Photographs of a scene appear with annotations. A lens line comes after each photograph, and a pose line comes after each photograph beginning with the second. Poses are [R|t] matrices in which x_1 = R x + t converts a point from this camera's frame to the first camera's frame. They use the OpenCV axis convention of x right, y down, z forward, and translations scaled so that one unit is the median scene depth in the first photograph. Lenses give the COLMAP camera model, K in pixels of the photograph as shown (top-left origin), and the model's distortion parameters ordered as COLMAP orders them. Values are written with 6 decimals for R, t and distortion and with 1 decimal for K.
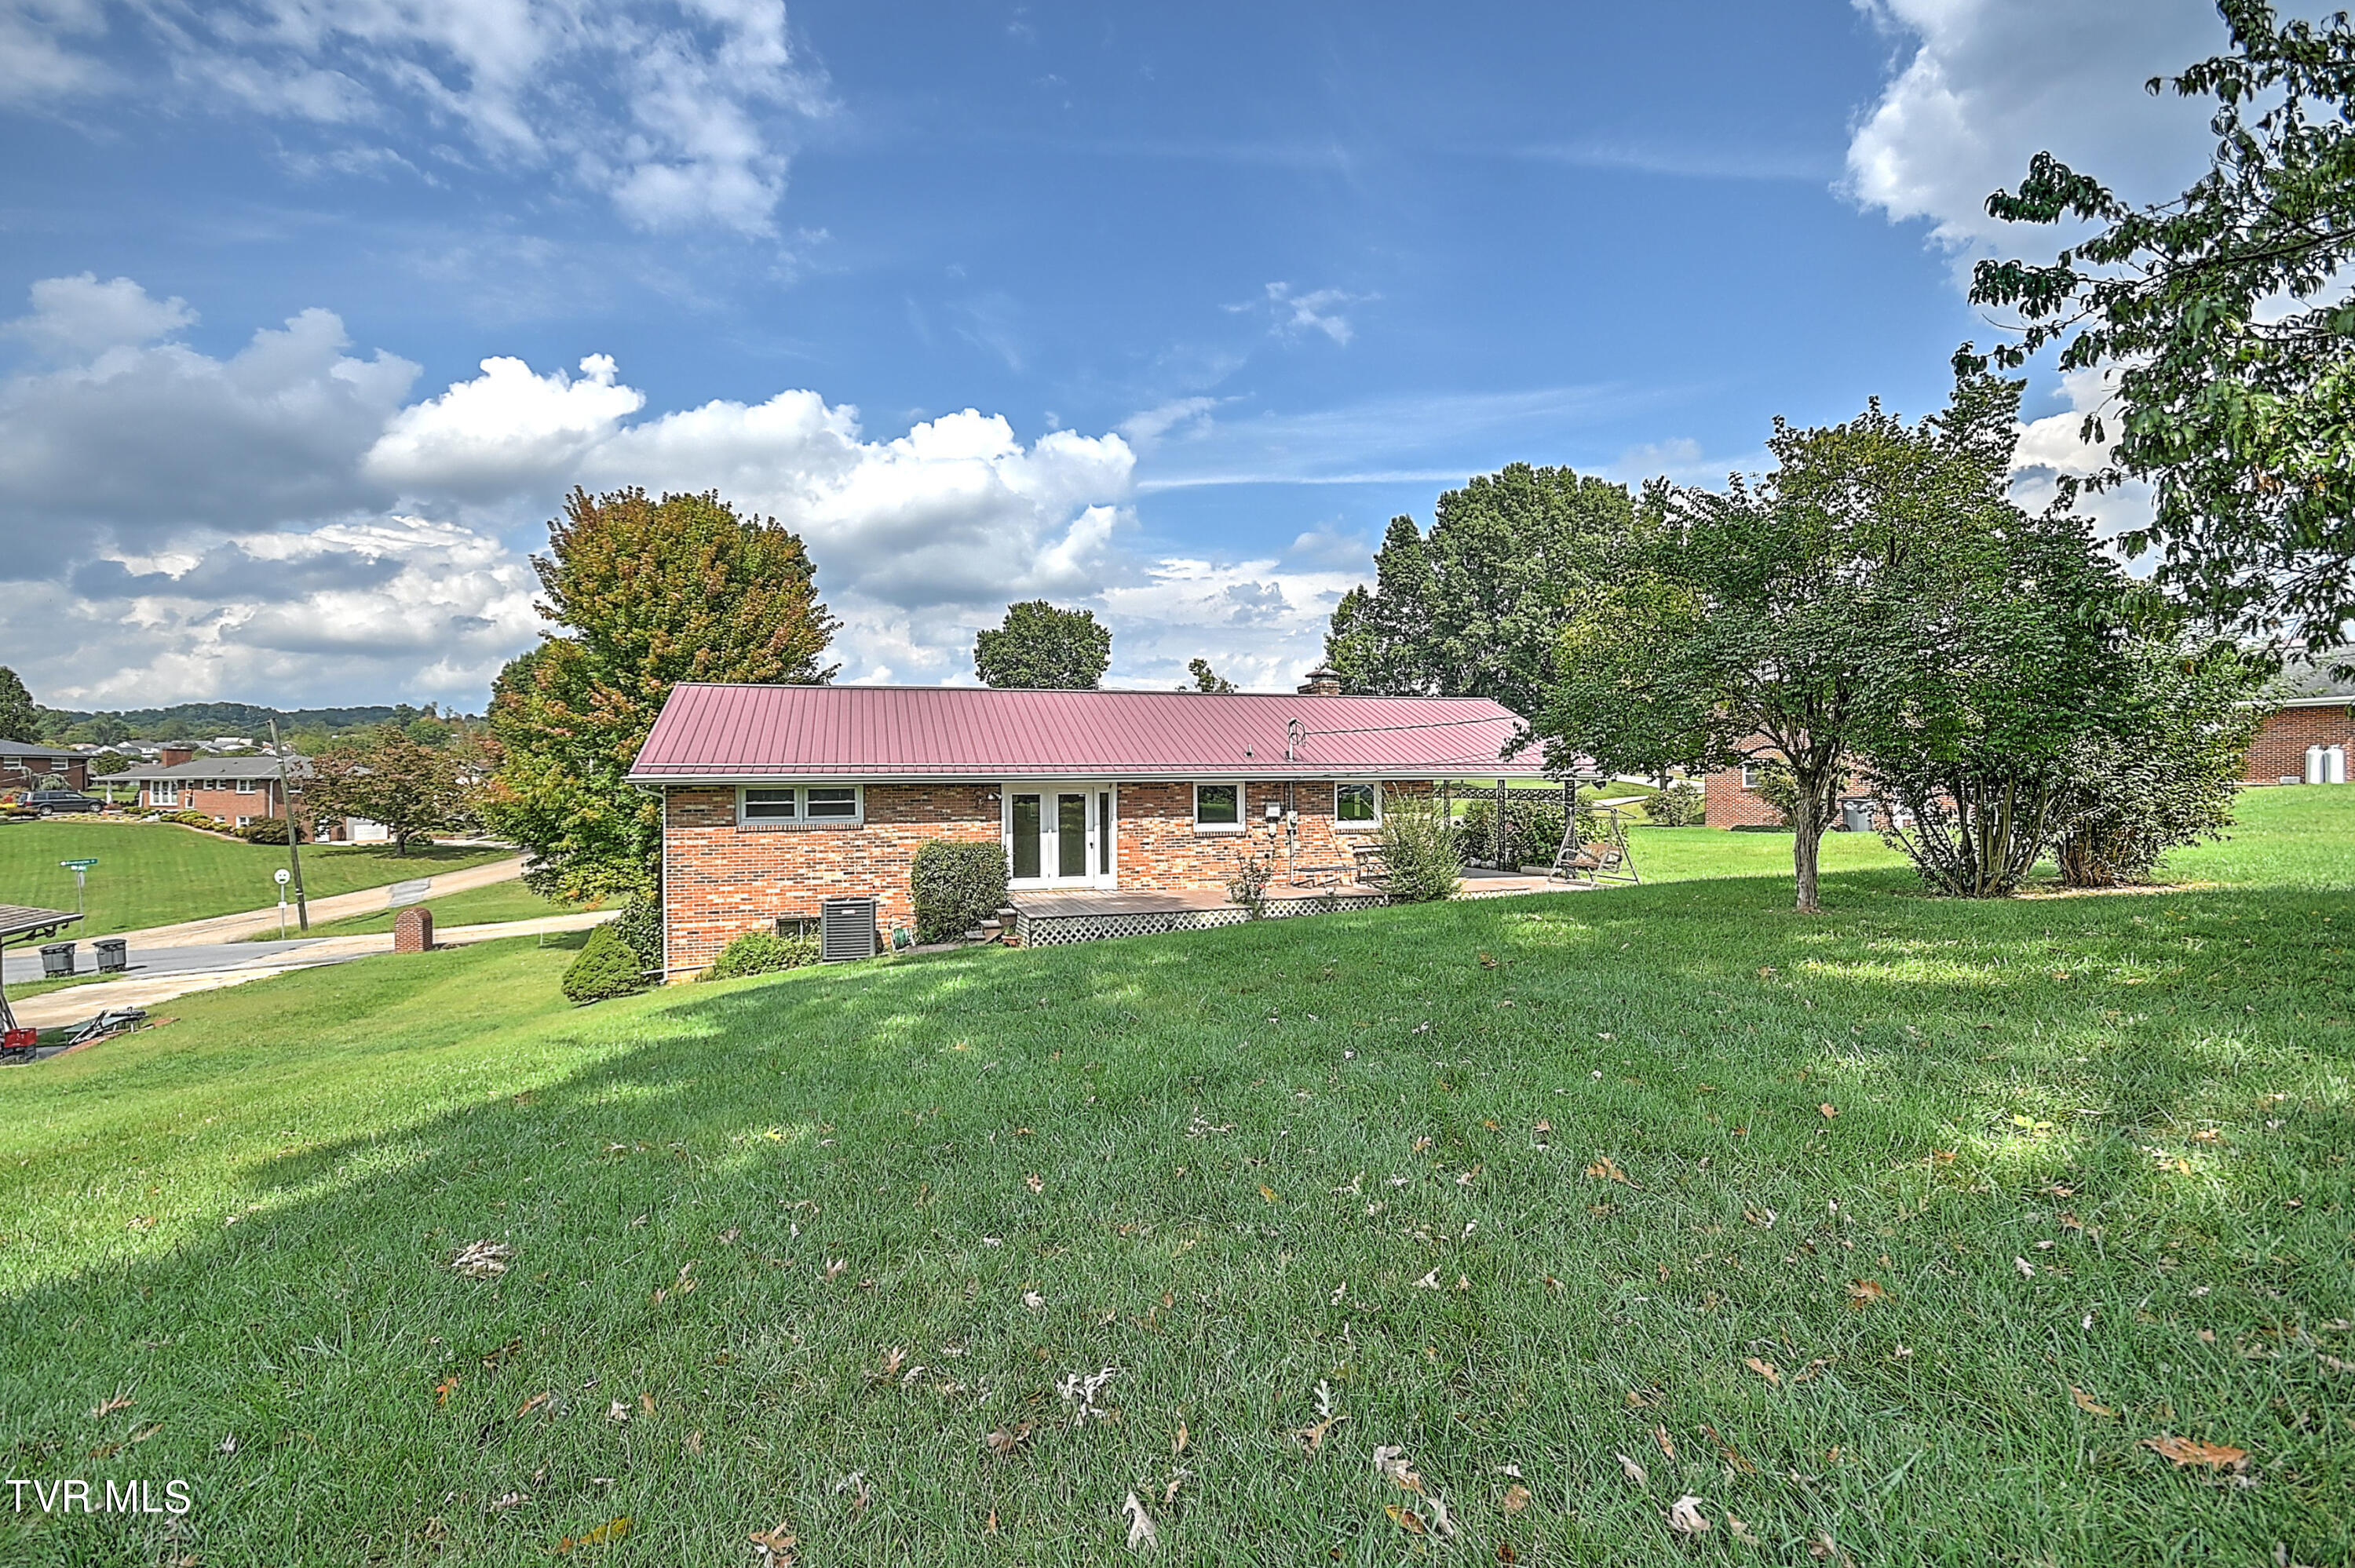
lens RADIAL K [[1044.6, 0, 1158.3], [0, 1044.6, 780.0], [0, 0, 1]] dist [0.019070, -0.007485]
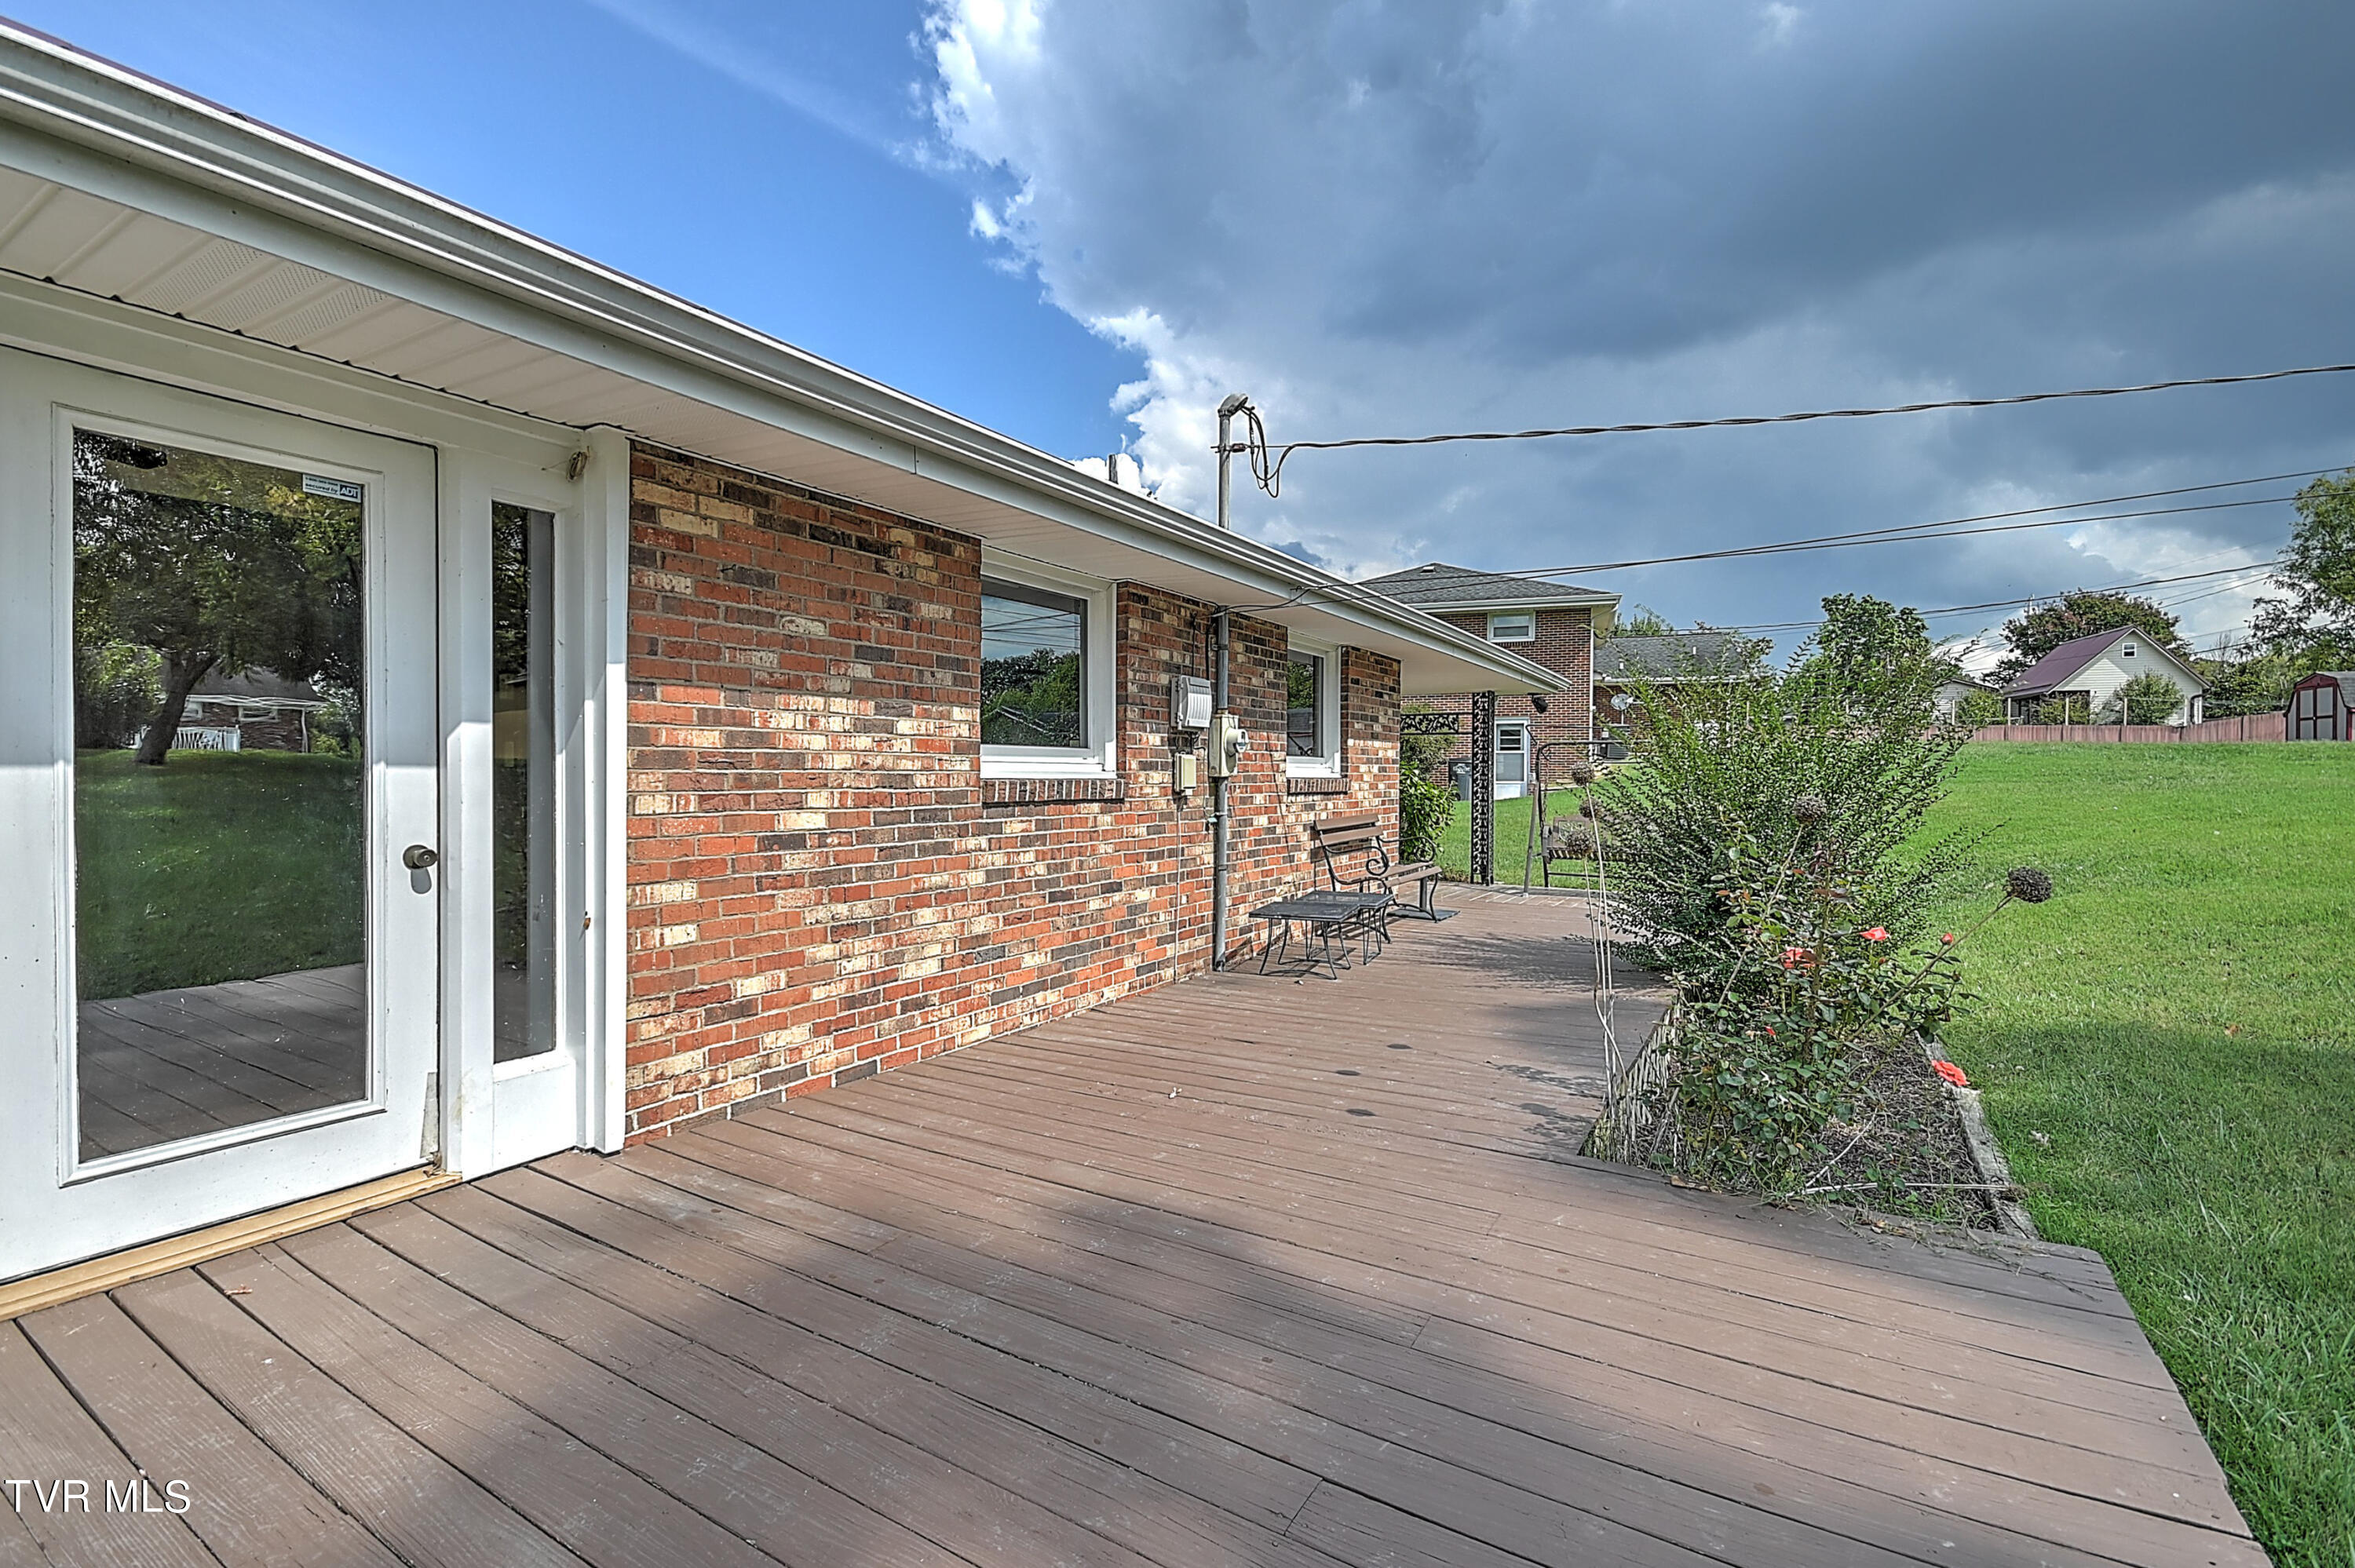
lens RADIAL K [[1044.6, 0, 1171.6], [0, 1044.6, 780.4], [0, 0, 1]] dist [0.019070, -0.007485]
pose [[0.726794, 0.003365, 0.686847, -0.085027], [0.000478, 0.999985, -0.005405, 0.051017], [-0.686855, 0.004256, 0.726782, 0.812939]]
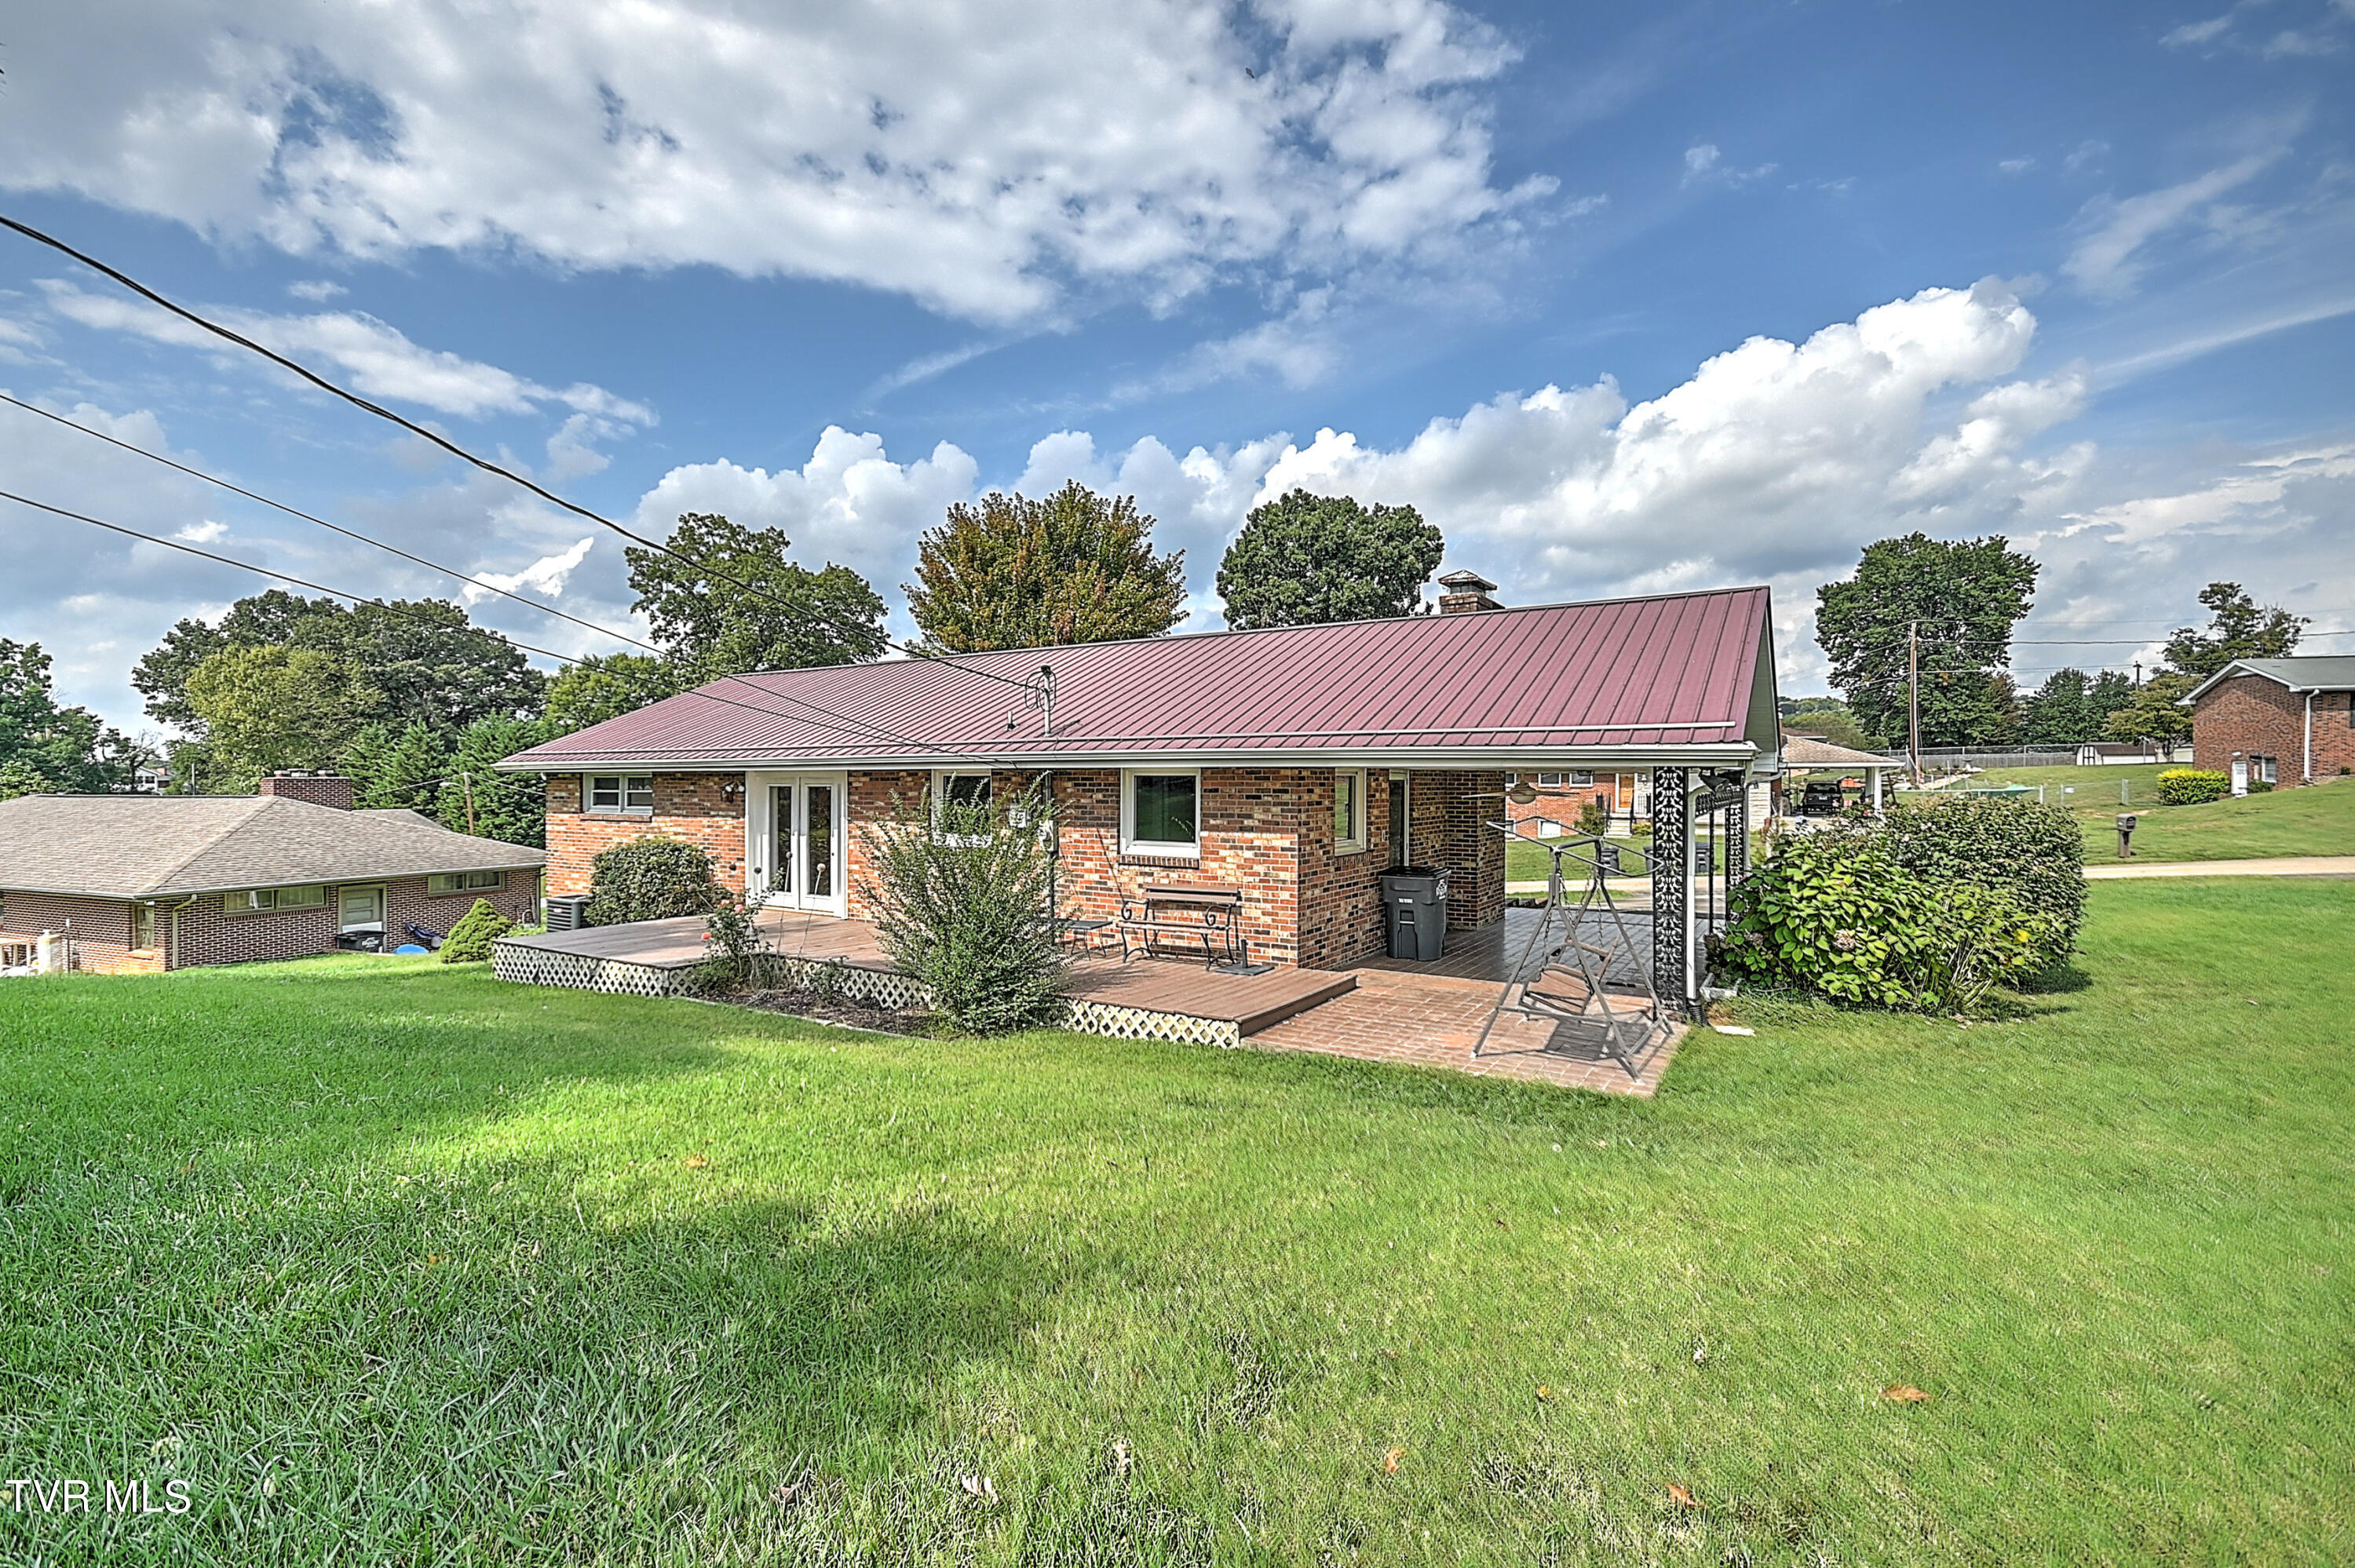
lens RADIAL K [[1044.6, 0, 1139.2], [0, 1044.6, 823.0], [0, 0, 1]] dist [0.019070, -0.007485]
pose [[0.660126, 0.037727, -0.750207, 0.613155], [-0.004345, 0.998913, 0.046411, 0.004212], [0.751143, -0.027377, 0.659572, 0.663563]]
